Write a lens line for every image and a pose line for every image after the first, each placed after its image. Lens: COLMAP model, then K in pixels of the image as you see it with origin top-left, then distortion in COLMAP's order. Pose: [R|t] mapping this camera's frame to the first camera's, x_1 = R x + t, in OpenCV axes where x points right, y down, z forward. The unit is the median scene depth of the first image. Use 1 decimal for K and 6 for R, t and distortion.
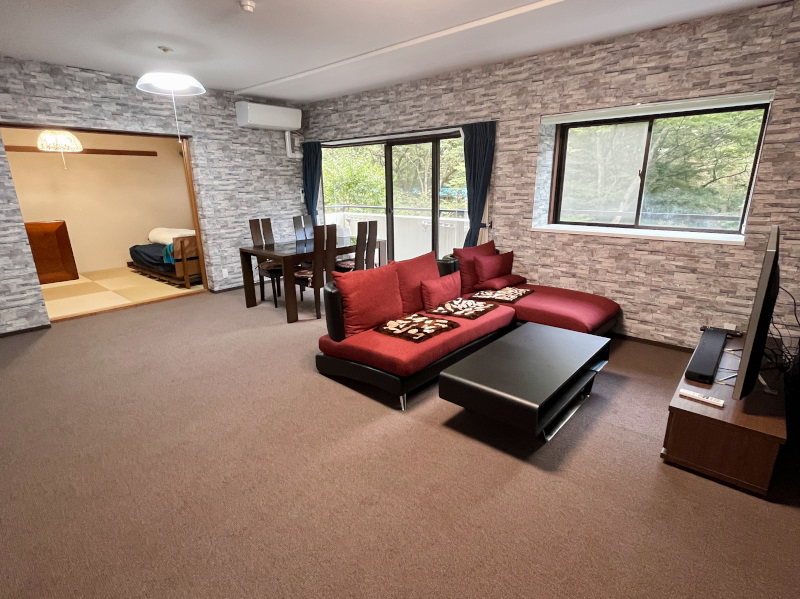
lens RADIAL K [[408.1, 0, 402.4], [0, 408.1, 301.2], [0, 0, 1]] dist [-0.002644, 0.000405]
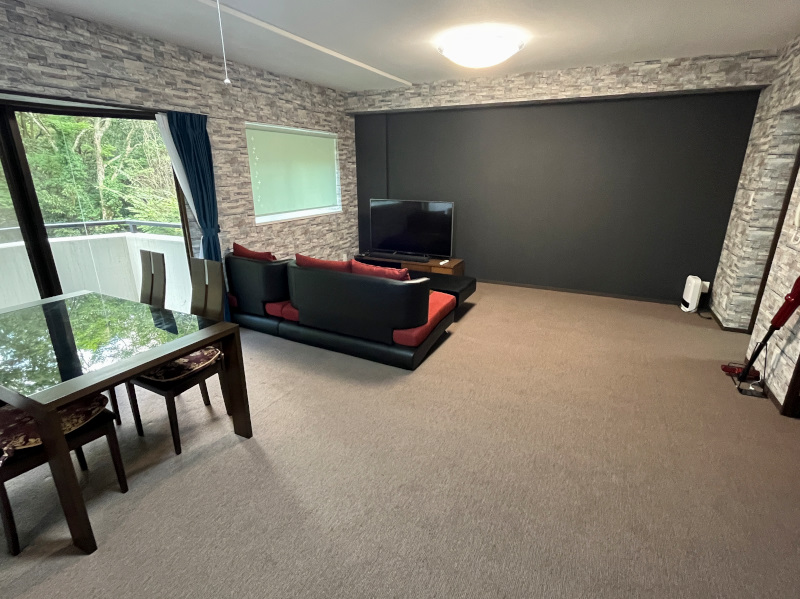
lens RADIAL K [[408.1, 0, 402.5], [0, 408.1, 298.6], [0, 0, 1]] dist [-0.002644, 0.000405]
pose [[-0.251897, -0.284304, 0.925051, -0.856098], [0.269063, 0.897612, 0.349139, -0.277645], [-0.929598, 0.336844, -0.149610, 0.875942]]
